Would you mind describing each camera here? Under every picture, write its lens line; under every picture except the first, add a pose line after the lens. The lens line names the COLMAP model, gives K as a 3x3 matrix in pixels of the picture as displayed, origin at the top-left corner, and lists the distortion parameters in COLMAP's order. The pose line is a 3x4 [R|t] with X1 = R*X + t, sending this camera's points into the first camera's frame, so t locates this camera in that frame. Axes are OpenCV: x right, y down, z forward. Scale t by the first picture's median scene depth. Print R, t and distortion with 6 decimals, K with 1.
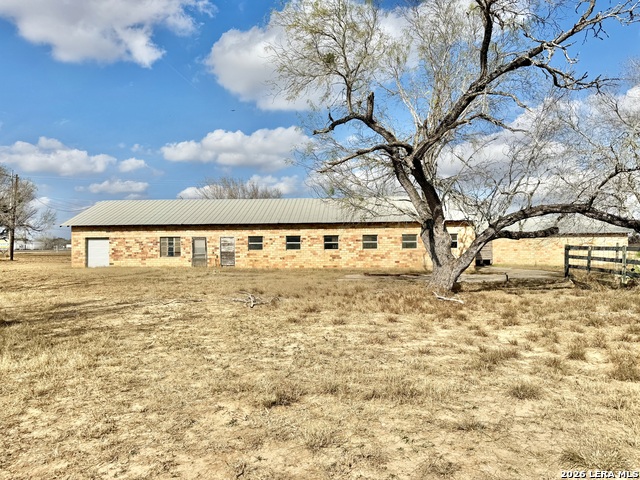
lens RADIAL K [[455.6, 0, 319.0], [0, 455.6, 240.9], [0, 0, 1]] dist [0.006759, -0.020160]
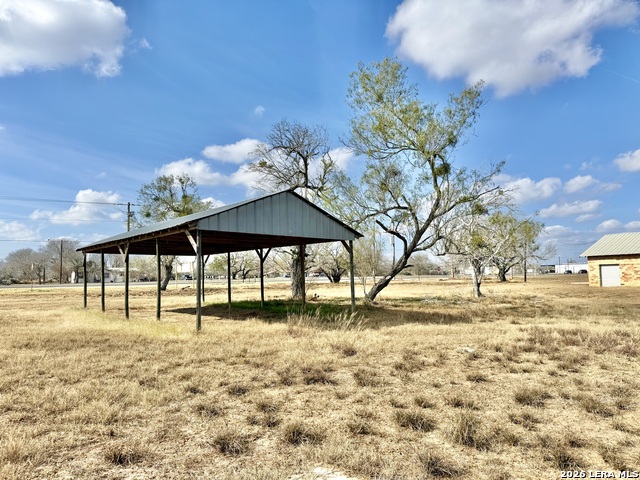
lens RADIAL K [[455.6, 0, 318.5], [0, 455.6, 244.1], [0, 0, 1]] dist [0.006759, -0.020160]
pose [[0.610316, -0.062024, -0.789726, 0.047390], [0.026027, 0.997962, -0.058264, -0.010877], [0.791730, 0.015005, 0.610686, -0.480029]]
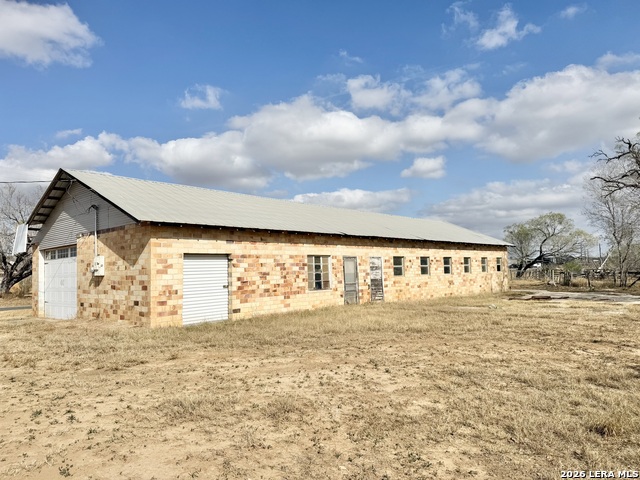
lens RADIAL K [[455.6, 0, 320.1], [0, 455.6, 240.2], [0, 0, 1]] dist [0.006759, -0.020160]
pose [[0.637807, 0.044265, 0.768923, -0.766468], [-0.006499, 0.998621, -0.052097, 0.002181], [-0.770169, 0.028231, 0.637215, 0.632908]]
